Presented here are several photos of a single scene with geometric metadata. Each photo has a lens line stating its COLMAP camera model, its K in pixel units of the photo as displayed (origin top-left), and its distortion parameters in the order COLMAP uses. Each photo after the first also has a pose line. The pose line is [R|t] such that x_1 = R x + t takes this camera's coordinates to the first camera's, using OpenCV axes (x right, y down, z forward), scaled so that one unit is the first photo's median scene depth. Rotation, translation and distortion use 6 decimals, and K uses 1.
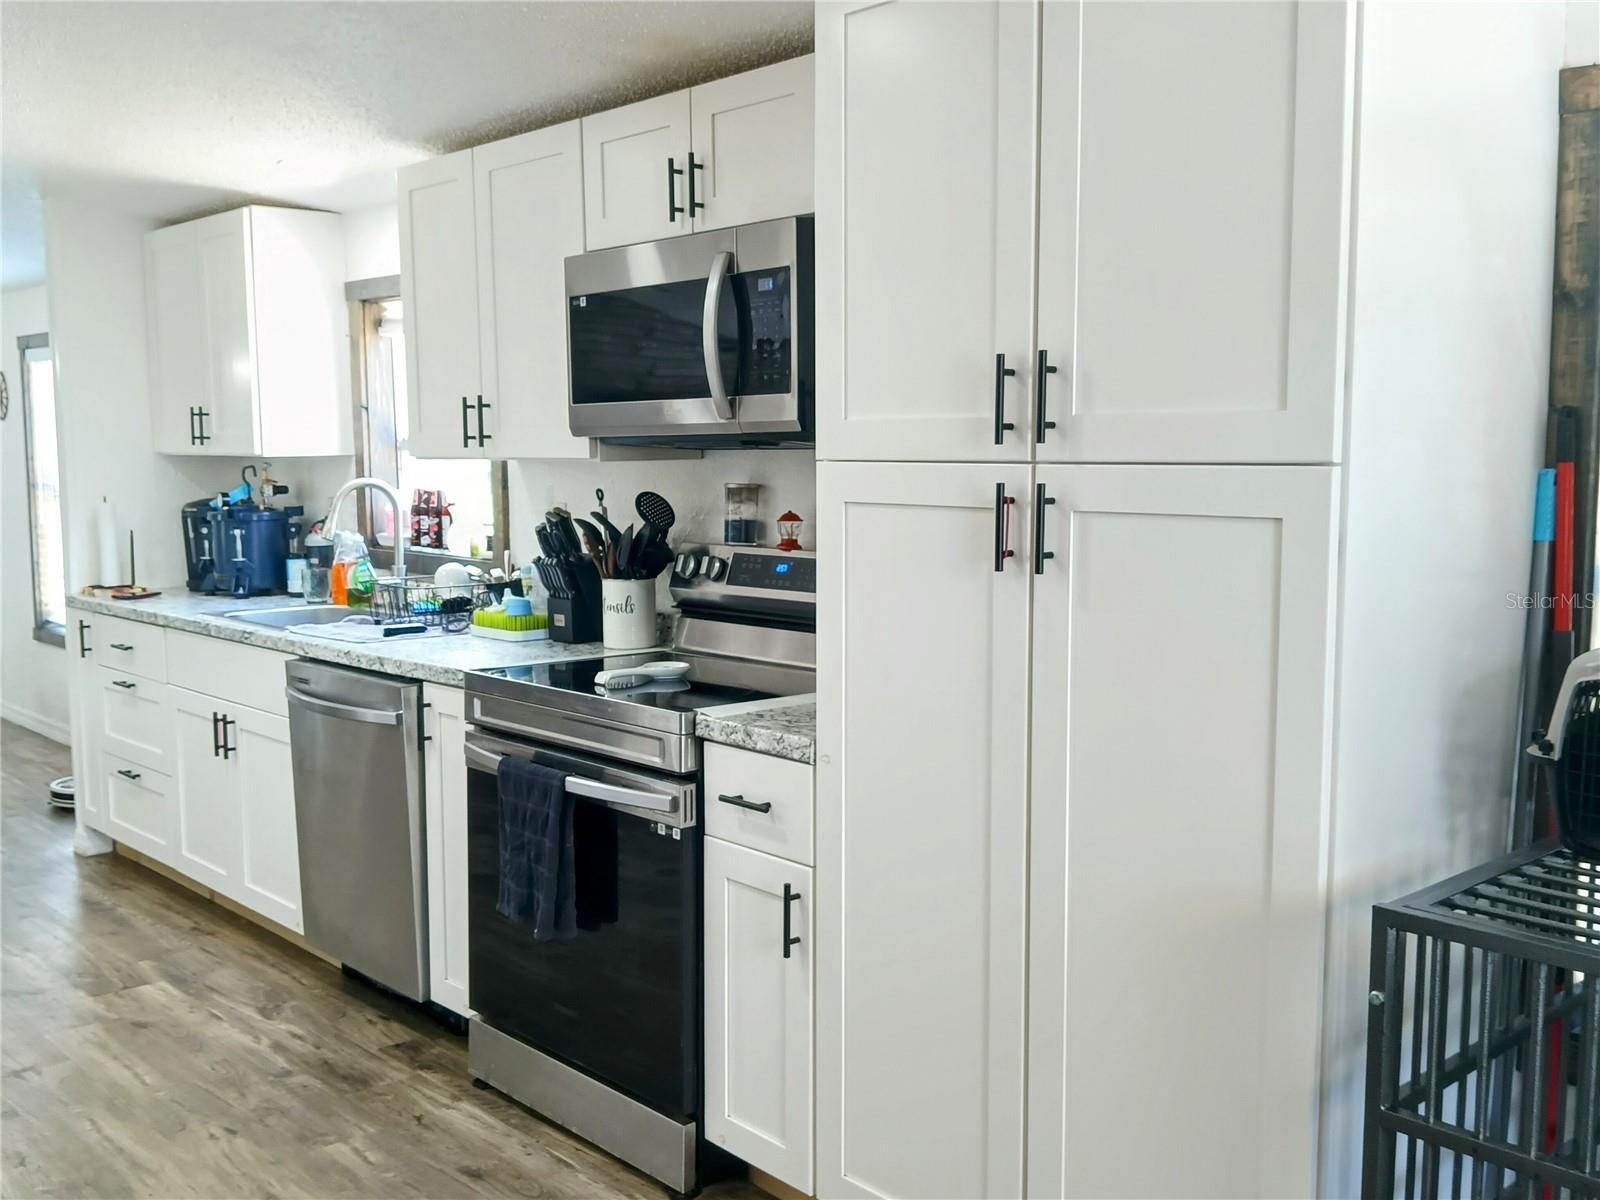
lens RADIAL K [[1535.2, 0, 792.6], [0, 1535.2, 605.7], [0, 0, 1]] dist [0.008226, 0.000000]
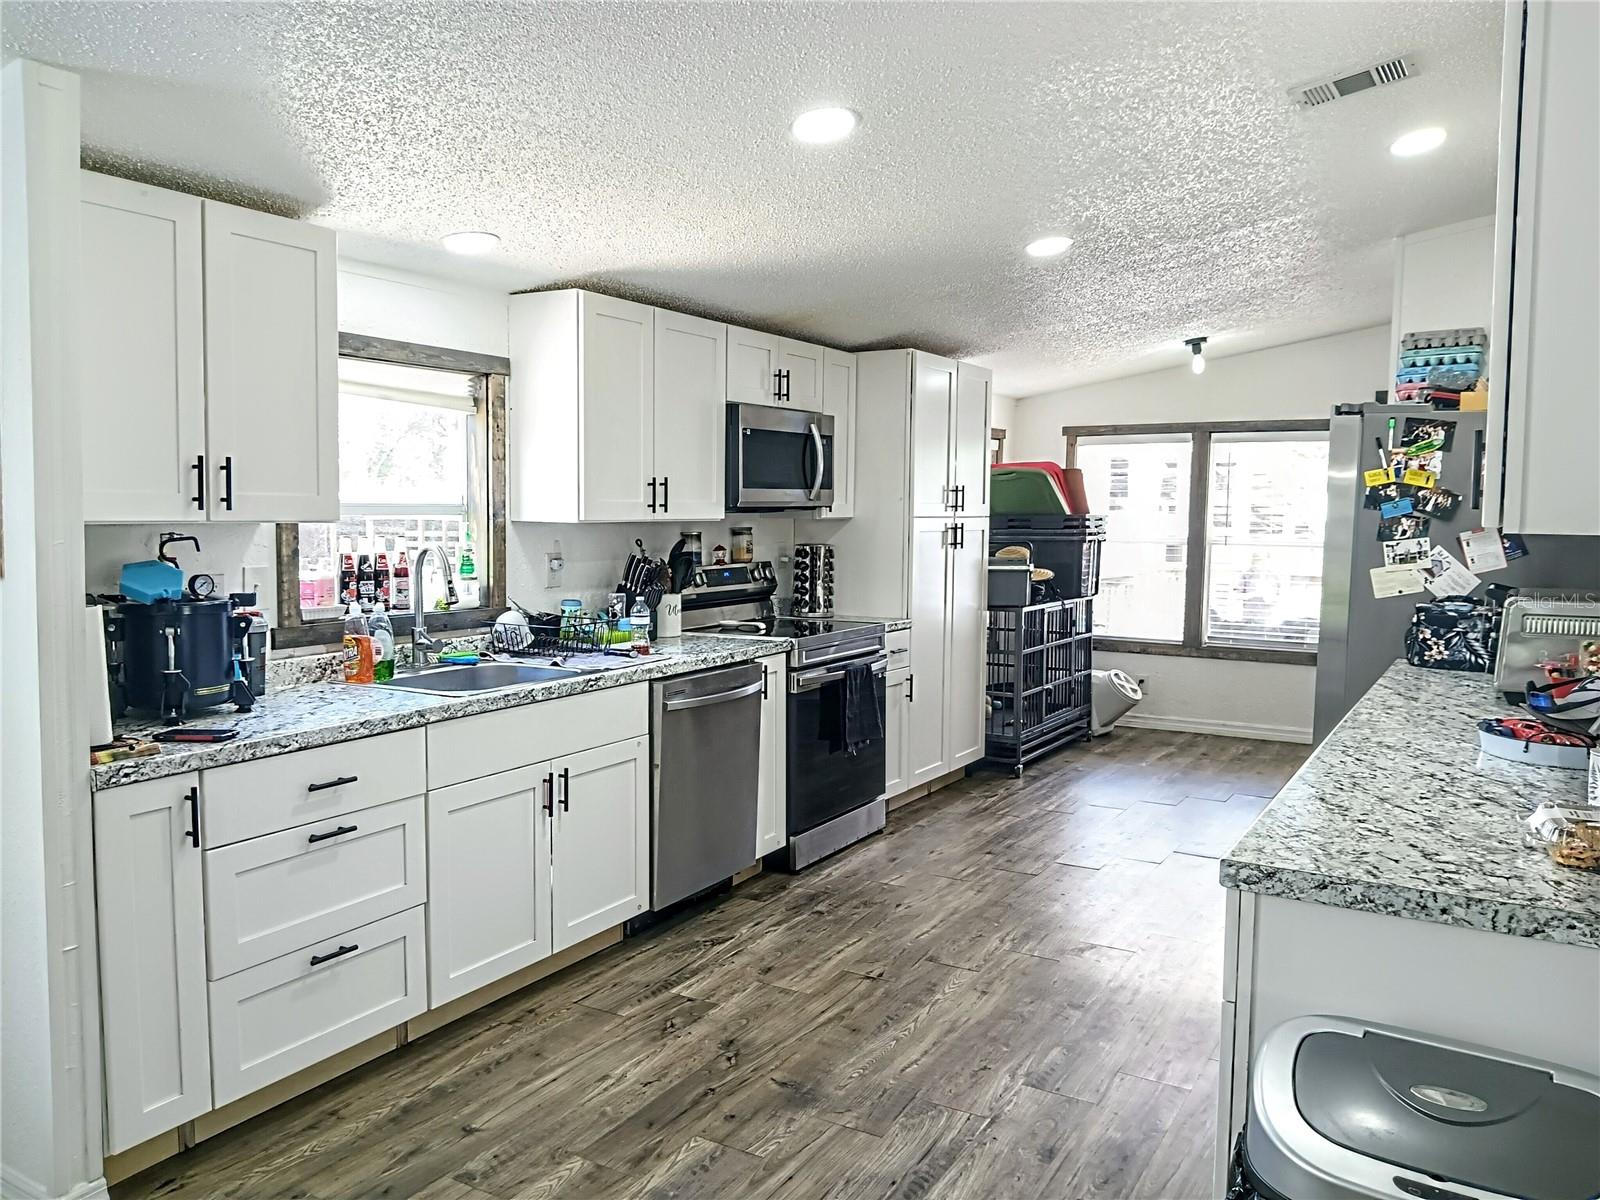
lens RADIAL K [[1196.4, 0, 791.6], [0, 1196.4, 597.4], [0, 0, 1]] dist [0.034575, -0.067036]
pose [[-0.274618, -0.073734, 0.958722, -1.375796], [0.093350, 0.990301, 0.102902, -0.132397], [-0.957011, 0.117756, -0.265071, 1.227528]]
